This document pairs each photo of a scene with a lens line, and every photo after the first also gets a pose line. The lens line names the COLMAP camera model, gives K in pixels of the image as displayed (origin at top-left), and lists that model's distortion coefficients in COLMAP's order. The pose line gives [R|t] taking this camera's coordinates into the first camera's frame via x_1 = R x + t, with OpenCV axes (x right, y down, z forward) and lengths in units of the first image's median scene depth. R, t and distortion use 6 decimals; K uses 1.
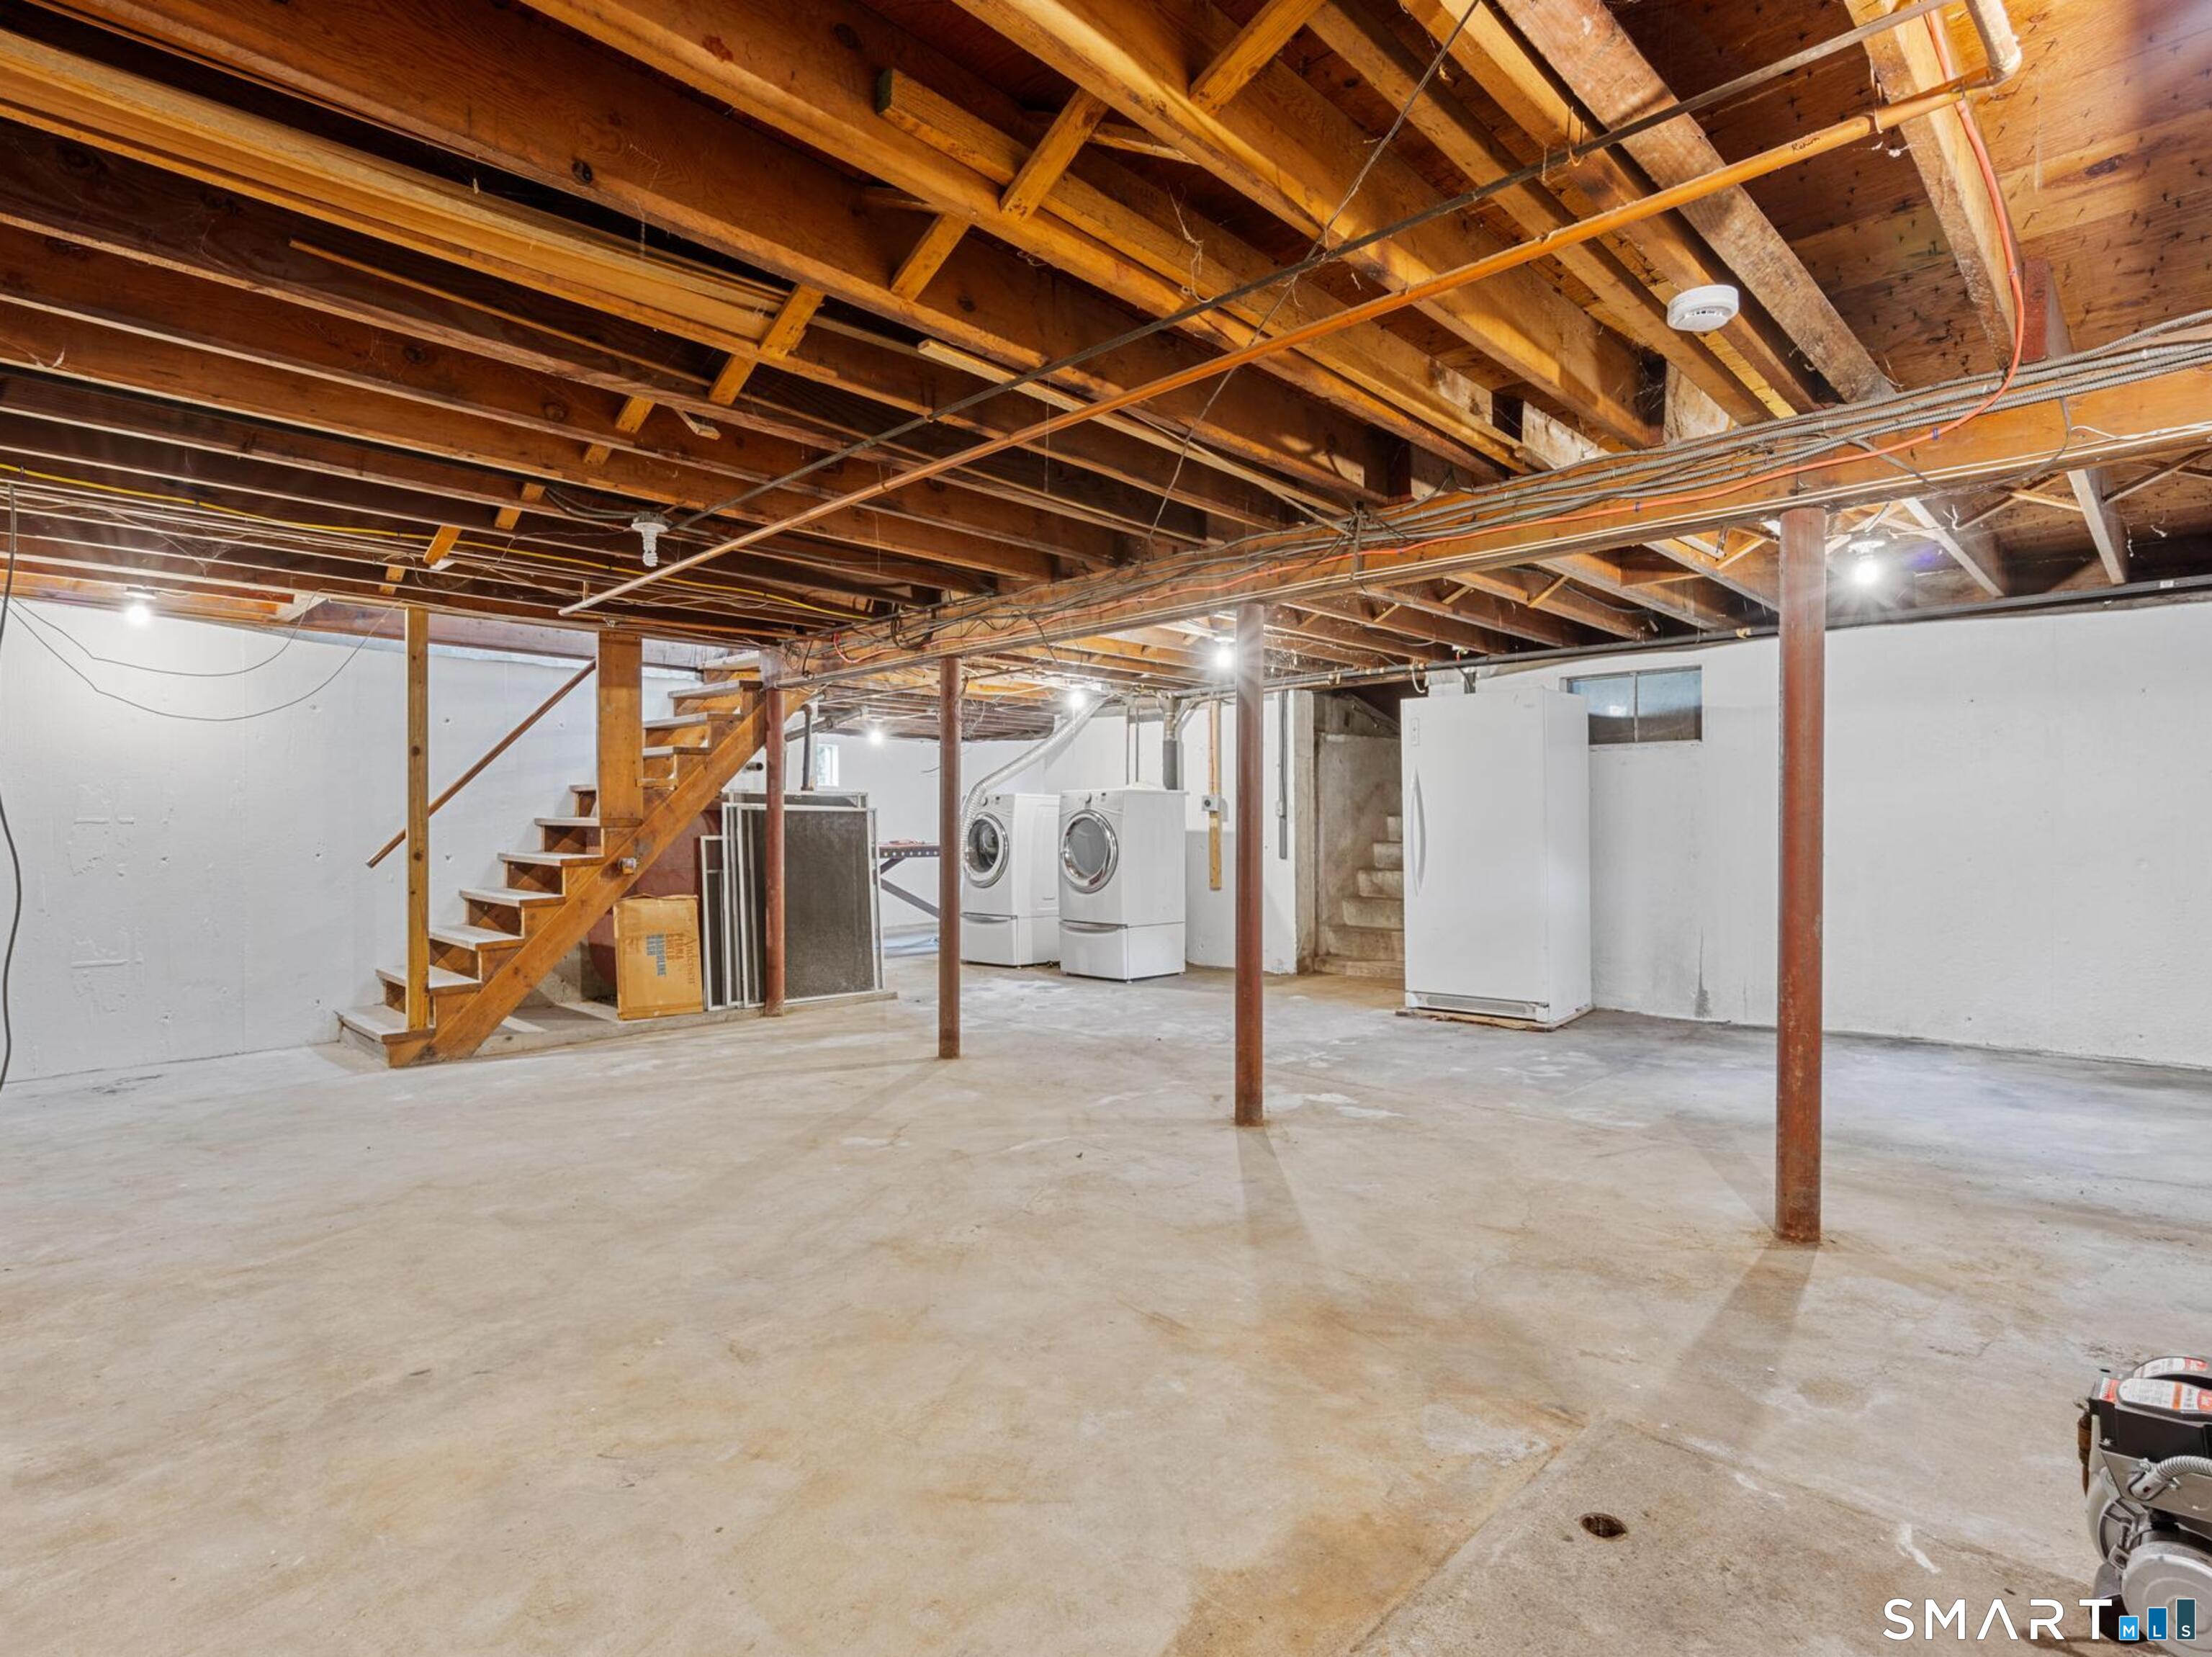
lens RADIAL K [[1124.4, 0, 1103.7], [0, 1124.4, 837.4], [0, 0, 1]] dist [0.014355, 0.000198]
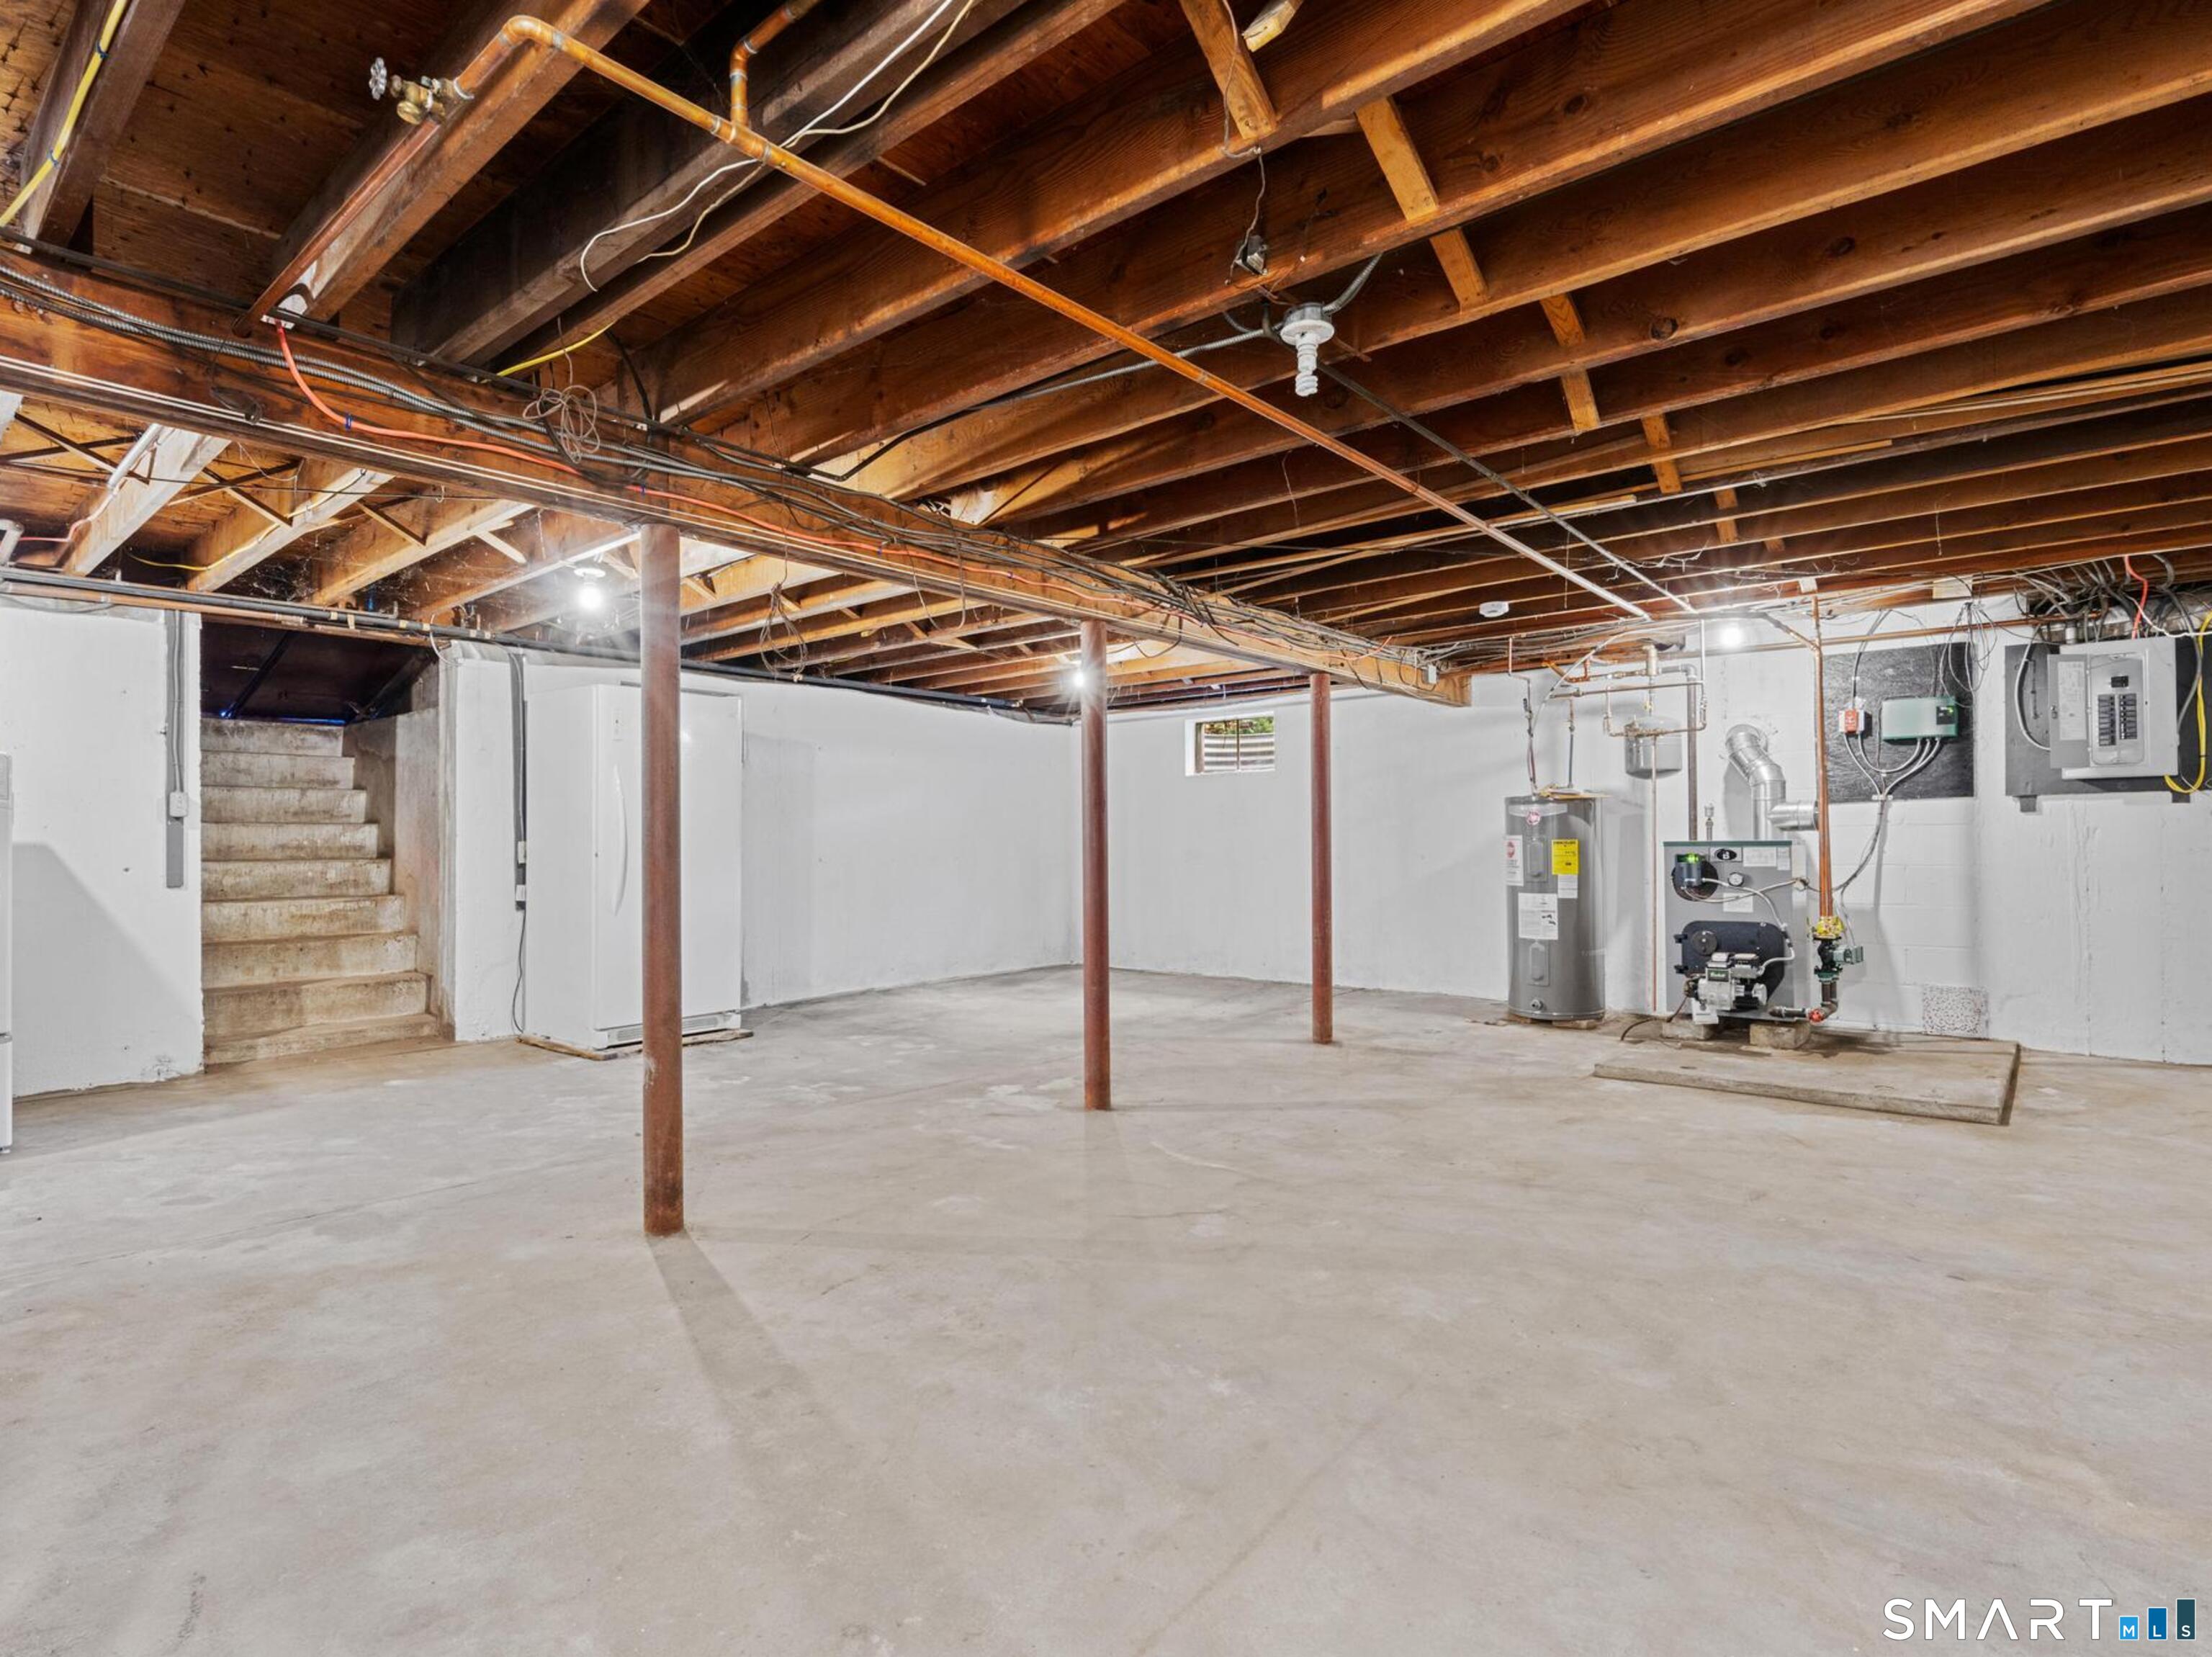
lens RADIAL K [[1124.4, 0, 1103.7], [0, 1124.4, 831.7], [0, 0, 1]] dist [0.014355, 0.000198]
pose [[-0.078386, 0.016247, 0.996791, -1.229466], [0.010052, 0.999829, -0.015506, 0.011103], [-0.996872, 0.008804, -0.078536, 1.410816]]
